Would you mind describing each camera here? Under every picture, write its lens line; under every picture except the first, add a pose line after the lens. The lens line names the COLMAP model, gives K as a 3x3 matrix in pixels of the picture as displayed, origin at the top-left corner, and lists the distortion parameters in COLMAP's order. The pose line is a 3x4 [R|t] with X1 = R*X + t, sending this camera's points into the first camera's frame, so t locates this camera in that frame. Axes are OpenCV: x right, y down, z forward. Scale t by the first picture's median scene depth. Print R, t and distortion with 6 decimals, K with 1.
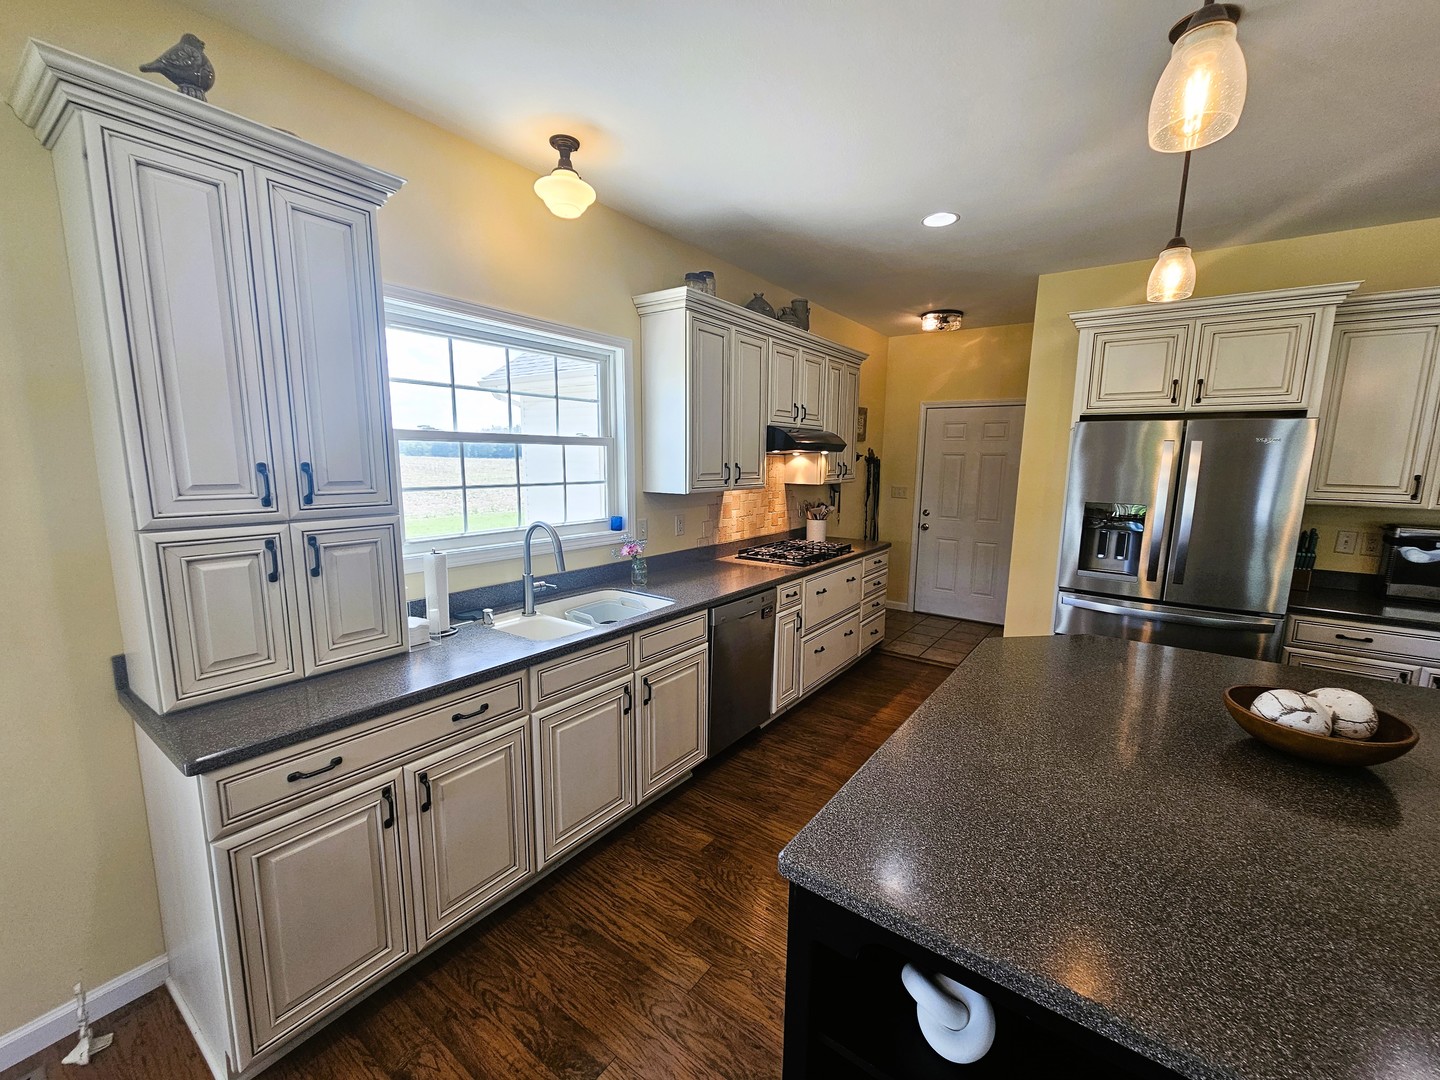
lens RADIAL K [[591.9, 0, 722.8], [0, 591.9, 547.2], [0, 0, 1]] dist [0.001669, -0.000064]
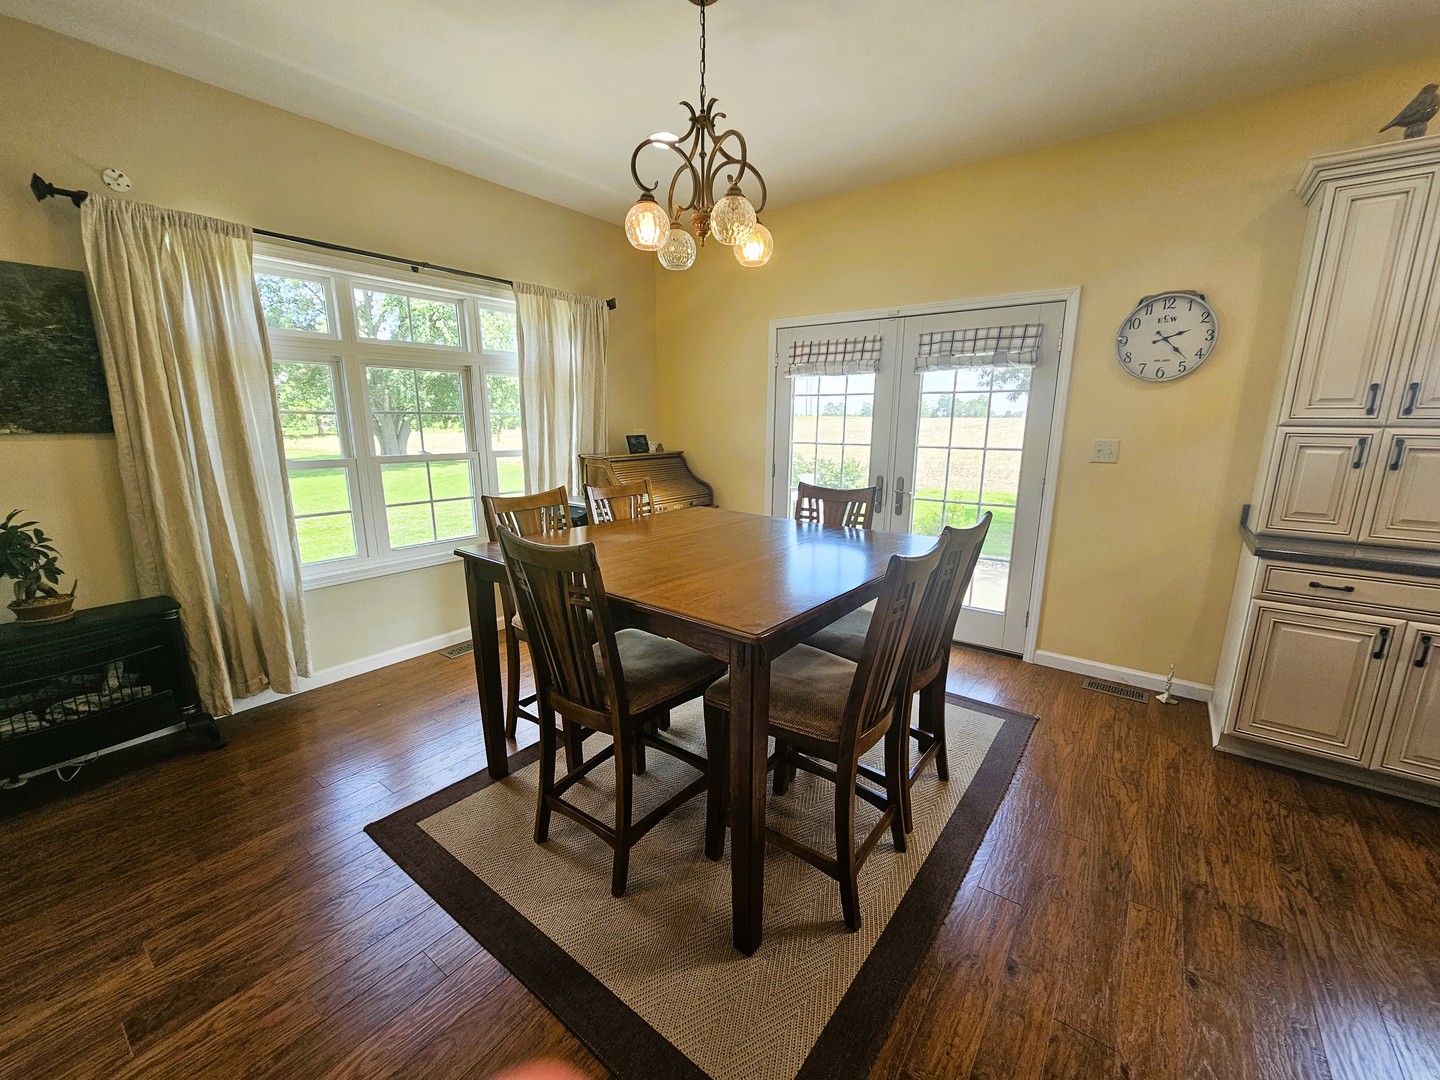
lens RADIAL K [[585.6, 0, 727.6], [0, 585.6, 546.5], [0, 0, 1]] dist [-0.002114, -0.000286]
pose [[-0.019180, 0.198831, -0.979846, 0.523164], [-0.158817, 0.966977, 0.199329, 0.151237], [0.987122, 0.159439, 0.013031, -0.369949]]
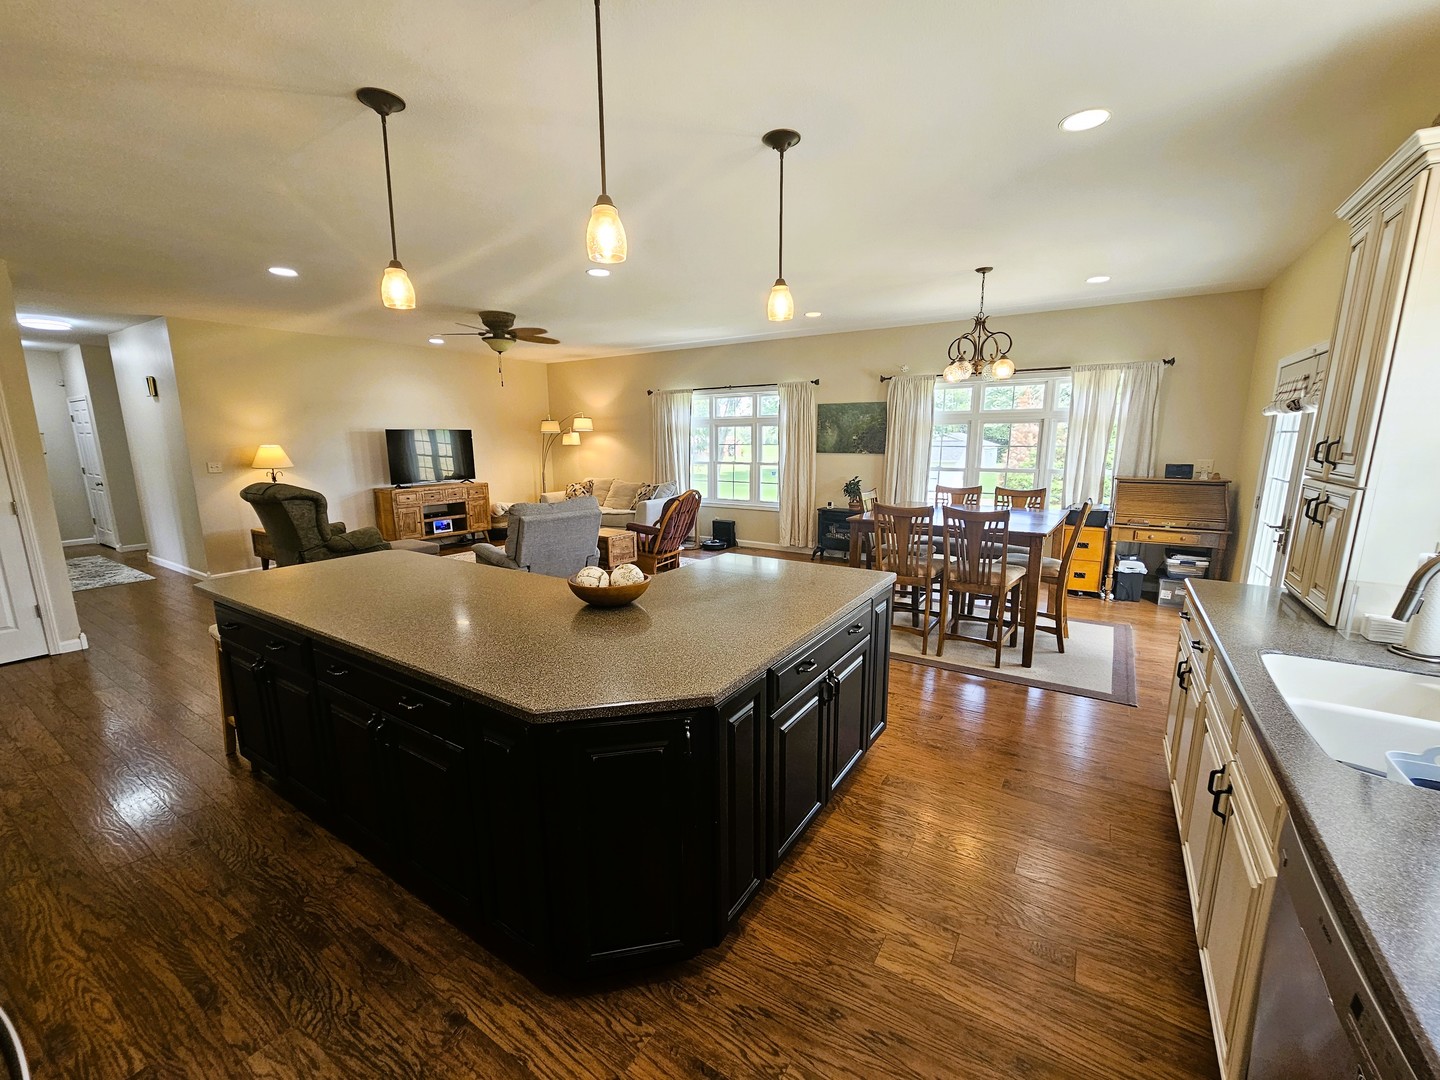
lens RADIAL K [[585.9, 0, 720.0], [0, 585.9, 540.0], [0, 0, 1]] dist [-0.000063, -0.000008]
pose [[-0.999105, -0.000516, -0.042294, 0.477982], [-0.014235, 0.945697, 0.324738, -0.238975], [0.039830, 0.325050, -0.944858, 1.635697]]
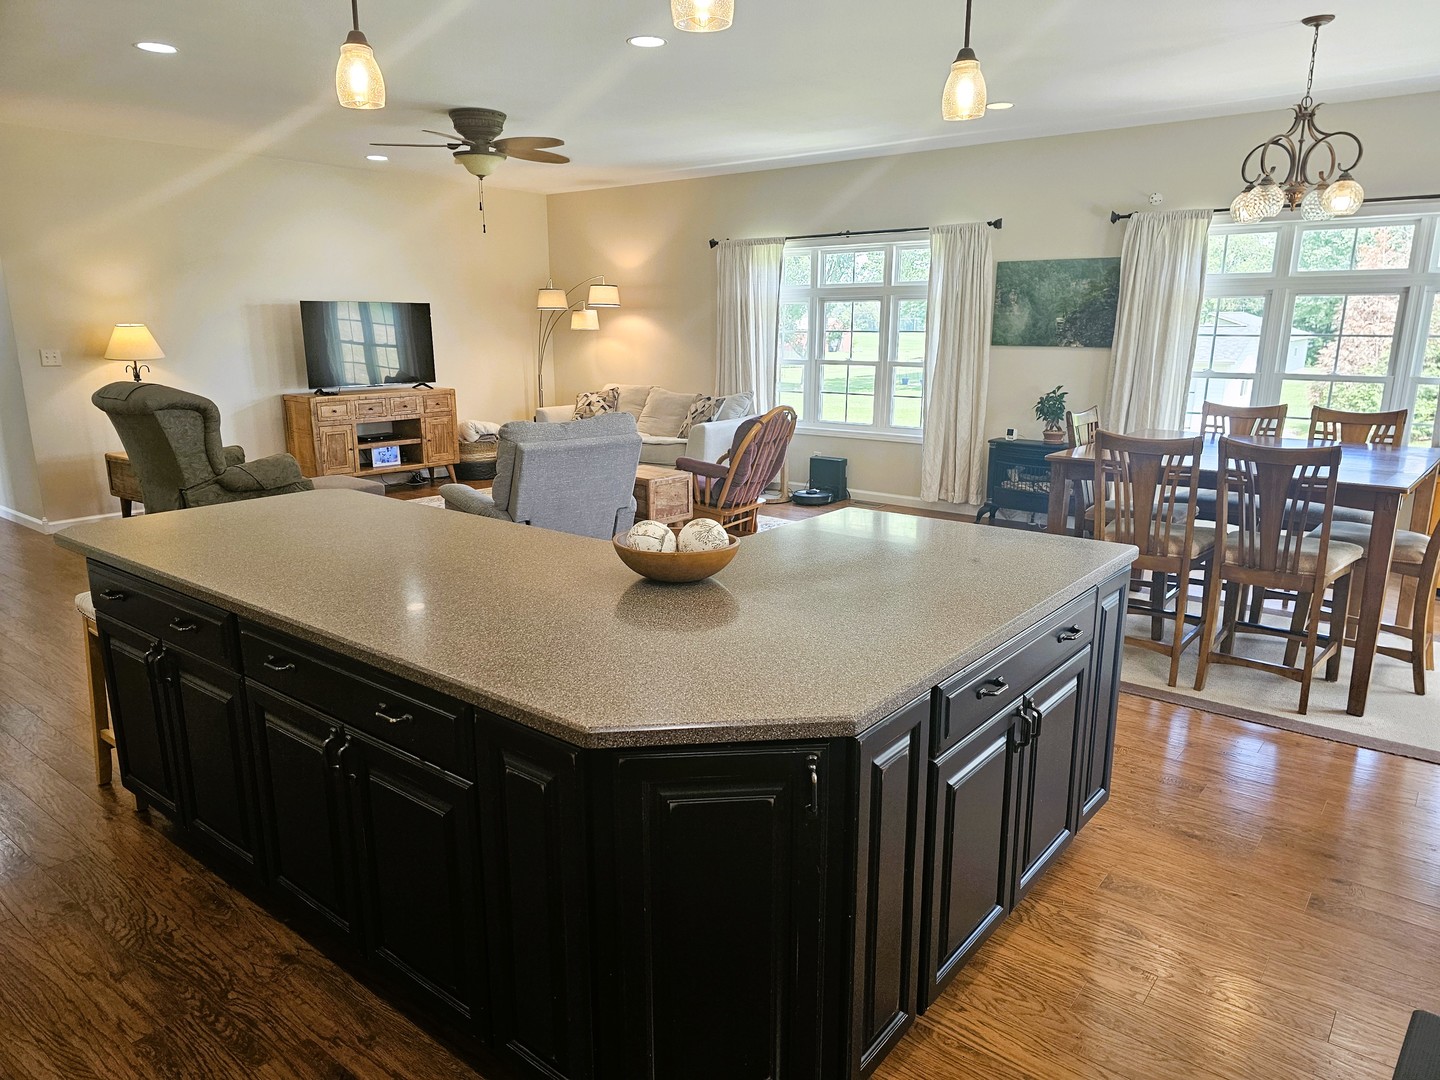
lens RADIAL K [[958.2, 0, 717.2], [0, 958.2, 541.5], [0, 0, 1]] dist [0.052124, -0.041296]
pose [[-0.998176, -0.027566, 0.053702, 0.524426], [-0.005346, 0.926517, 0.376215, -0.242594], [-0.060126, 0.375242, -0.924975, 1.673811]]
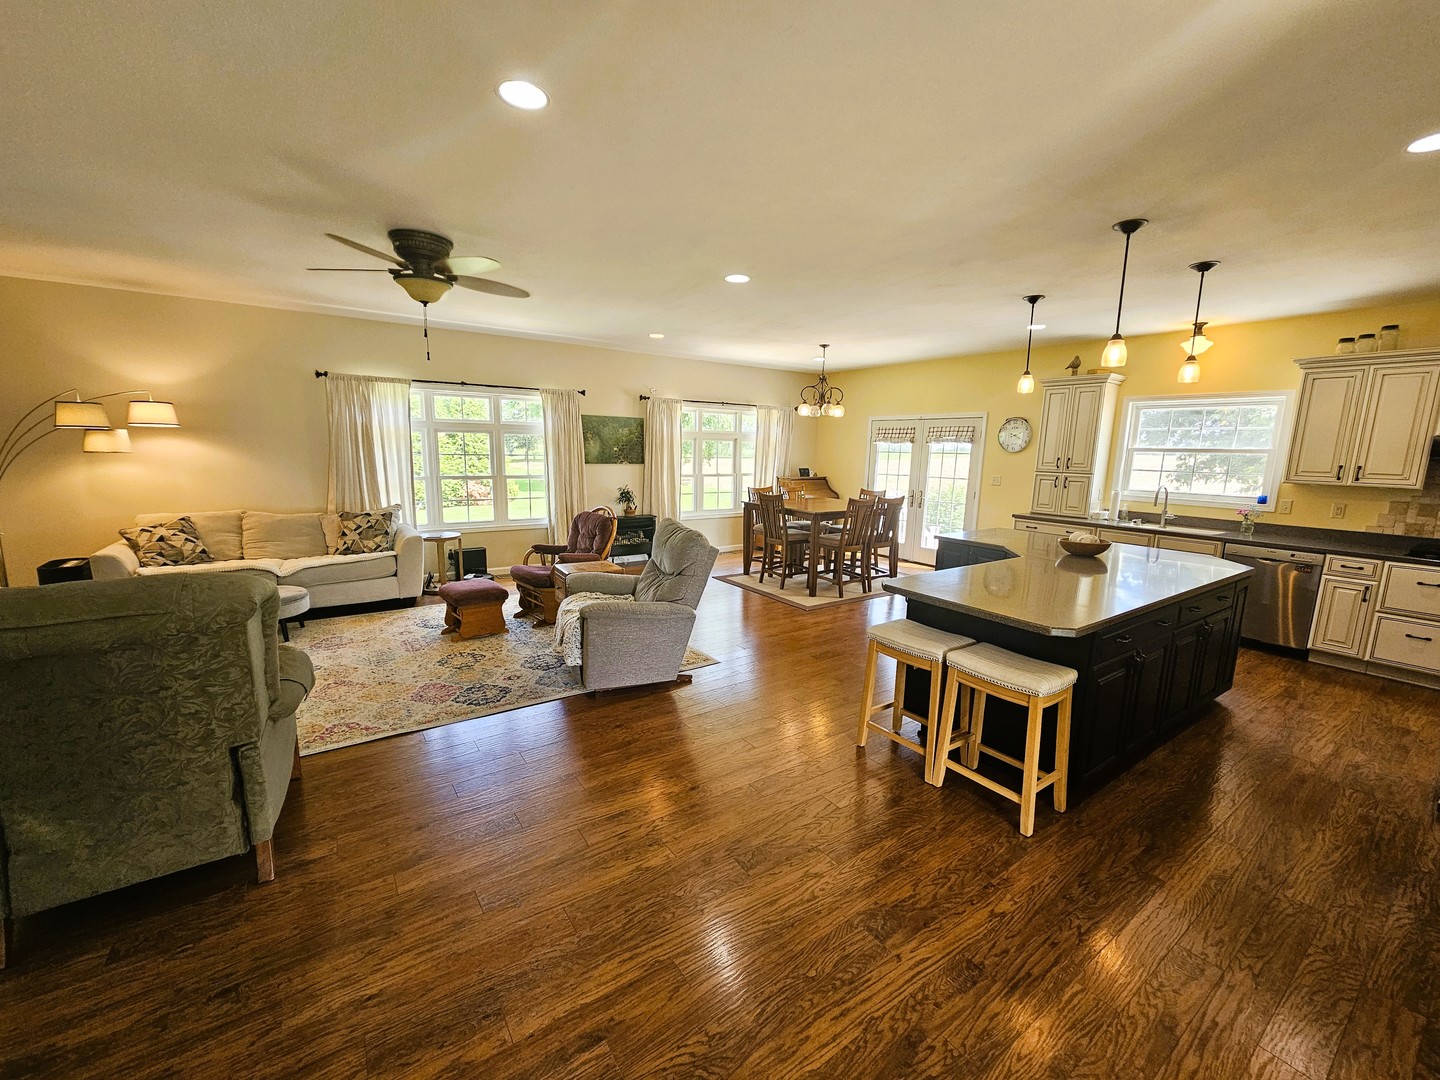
lens RADIAL K [[582.4, 0, 721.6], [0, 582.4, 569.0], [0, 0, 1]] dist [0.000009, 0.000125]
pose [[-0.334215, 0.171886, -0.926691, 2.779514], [-0.170118, 0.956079, 0.238691, 0.020456], [0.927017, 0.237420, -0.290295, 0.147560]]
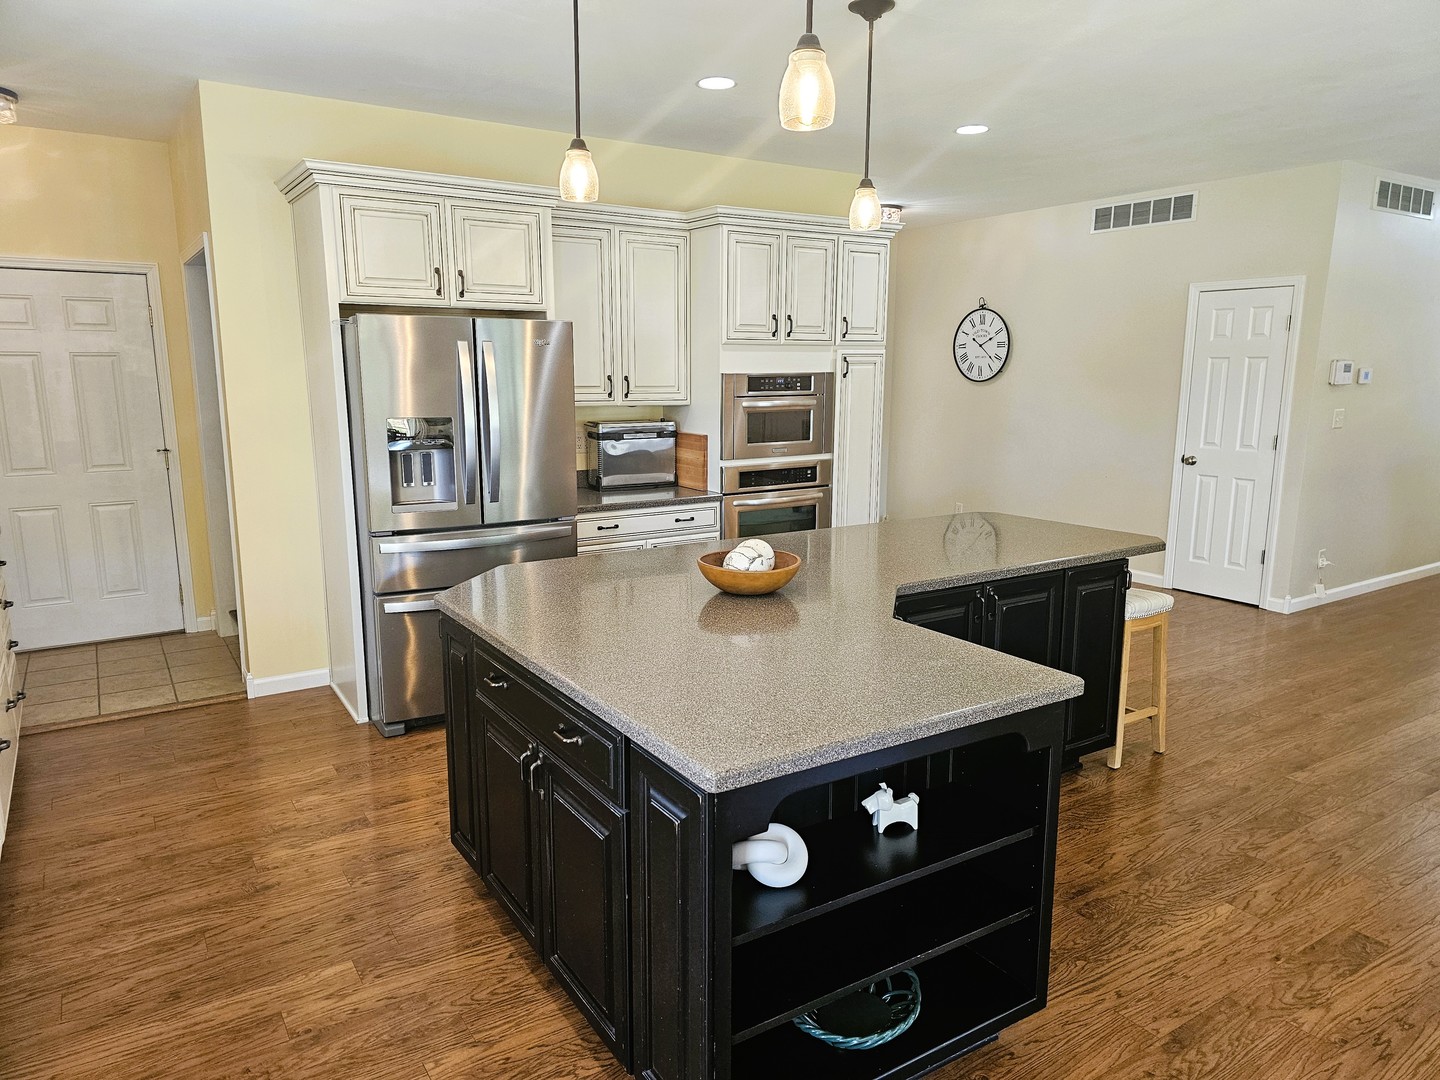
lens RADIAL K [[964.6, 0, 730.7], [0, 964.6, 552.1], [0, 0, 1]] dist [0.083755, -0.077980]
pose [[0.357834, -0.189816, 0.914289, -0.604464], [0.147704, 0.978301, 0.145298, -0.033008], [-0.922030, 0.083052, 0.378105, 0.153535]]
